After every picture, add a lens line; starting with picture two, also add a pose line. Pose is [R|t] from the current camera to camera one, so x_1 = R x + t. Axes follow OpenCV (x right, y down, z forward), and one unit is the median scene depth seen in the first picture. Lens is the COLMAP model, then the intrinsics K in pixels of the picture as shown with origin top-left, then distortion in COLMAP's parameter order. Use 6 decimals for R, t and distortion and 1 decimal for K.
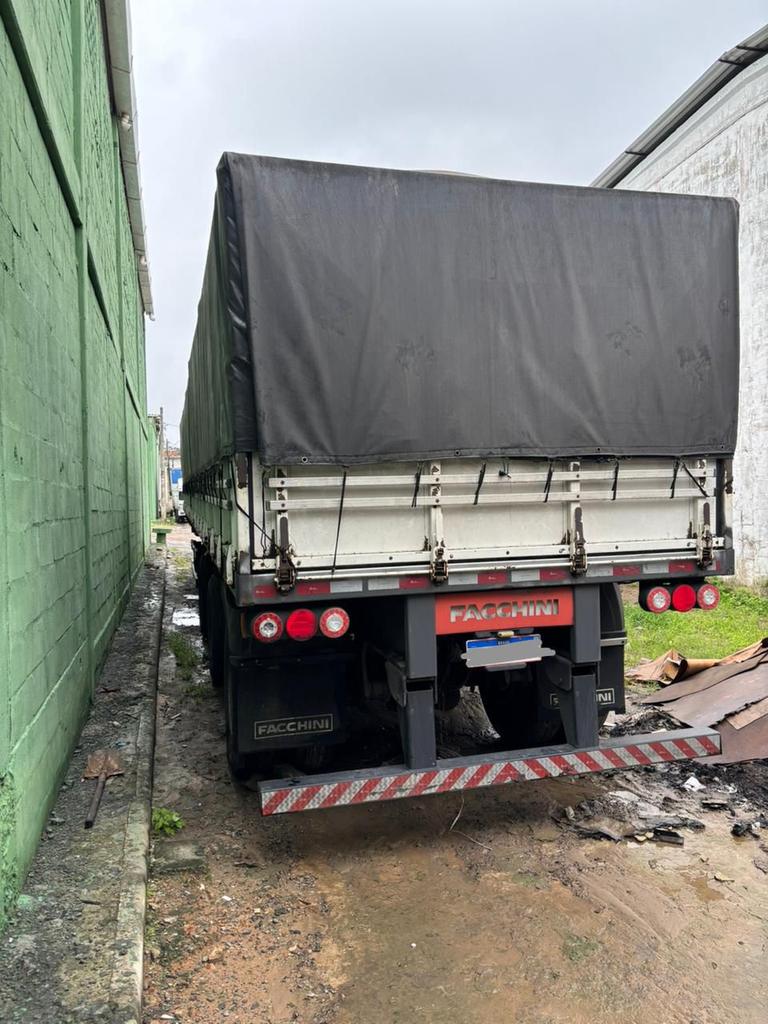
lens RADIAL K [[780.0, 0, 384.0], [0, 780.0, 512.0], [0, 0, 1]] dist [0.091635, -0.159438]
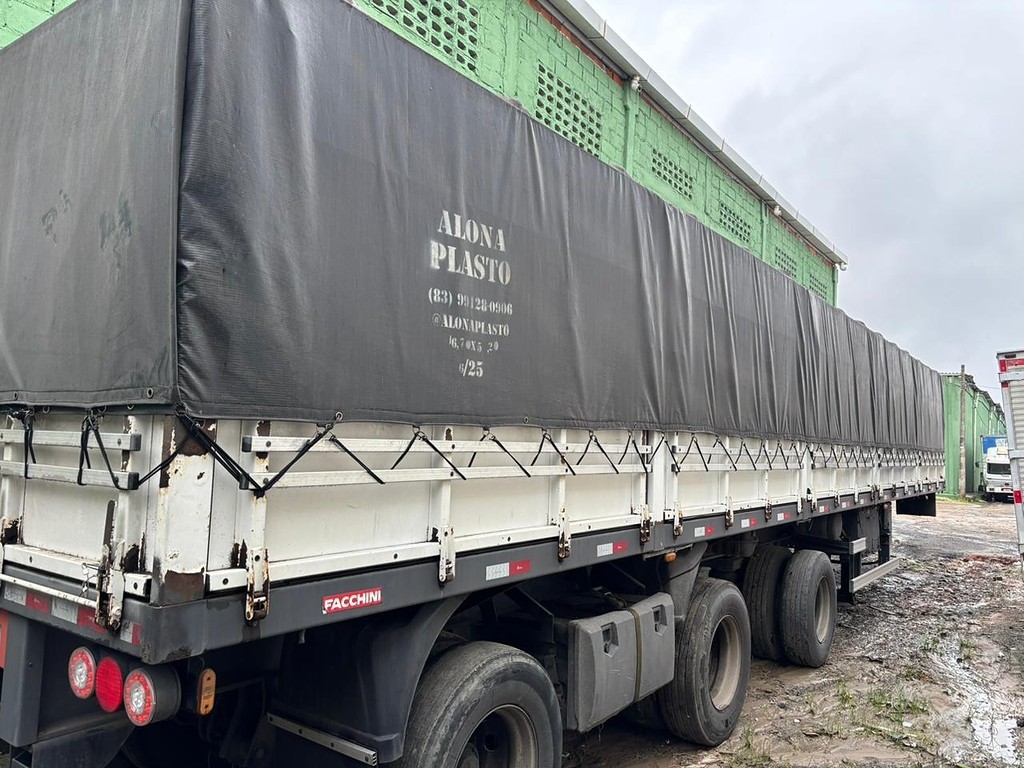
lens RADIAL K [[779.8, 0, 520.6], [0, 779.8, 378.0], [0, 0, 1]] dist [0.092931, -0.166537]
pose [[0.628779, -0.022110, -0.777270, 0.975372], [-0.073659, 0.993407, -0.087845, -0.065232], [0.774087, 0.112488, 0.623005, 0.880161]]
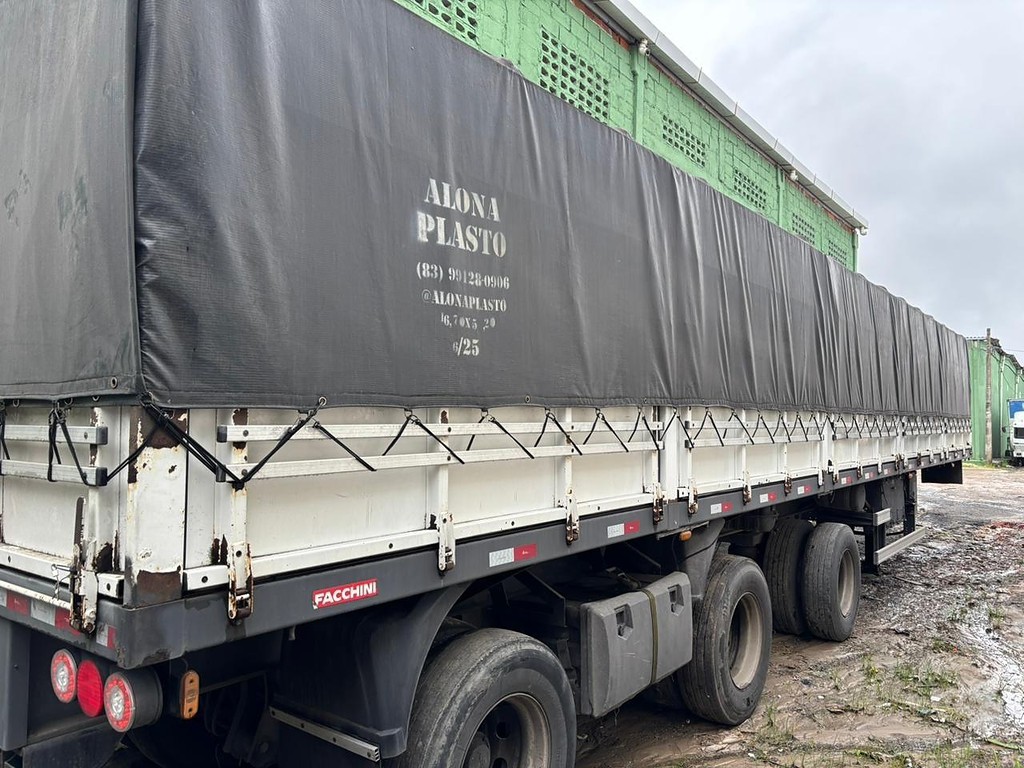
lens RADIAL K [[780.0, 0, 512.0], [0, 780.0, 384.0], [0, 0, 1]] dist [0.091635, -0.159438]
pose [[0.603024, -0.011550, -0.797639, 0.954651], [-0.047001, 0.997644, -0.049979, -0.069405], [0.796337, 0.067629, 0.601061, 0.918066]]
